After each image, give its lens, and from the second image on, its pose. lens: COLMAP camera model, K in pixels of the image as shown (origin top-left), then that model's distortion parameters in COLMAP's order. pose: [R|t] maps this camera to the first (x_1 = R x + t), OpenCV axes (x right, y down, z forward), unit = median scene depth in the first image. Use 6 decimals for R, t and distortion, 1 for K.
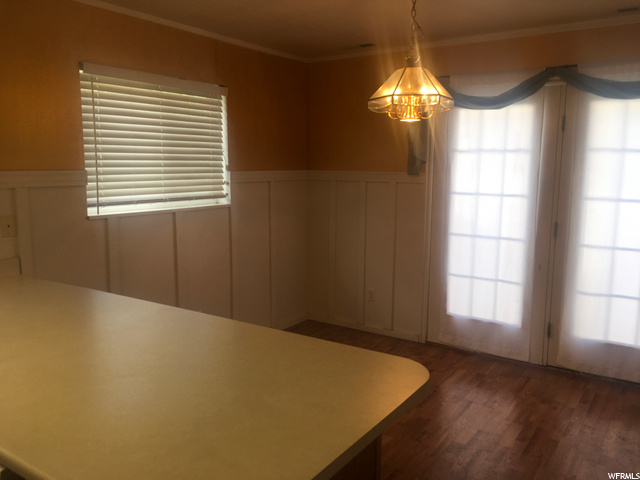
lens RADIAL K [[542.2, 0, 321.5], [0, 542.2, 240.9], [0, 0, 1]] dist [0.058334, -0.016267]
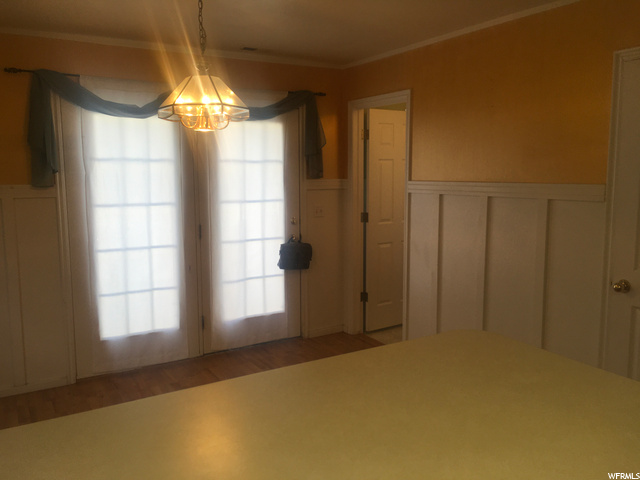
lens RADIAL K [[542.2, 0, 321.2], [0, 542.2, 239.9], [0, 0, 1]] dist [0.058334, -0.016267]
pose [[0.434482, -0.129828, 0.891274, -0.436372], [0.141372, 0.987121, 0.074873, -0.050431], [-0.889516, 0.093470, 0.447241, 0.279473]]
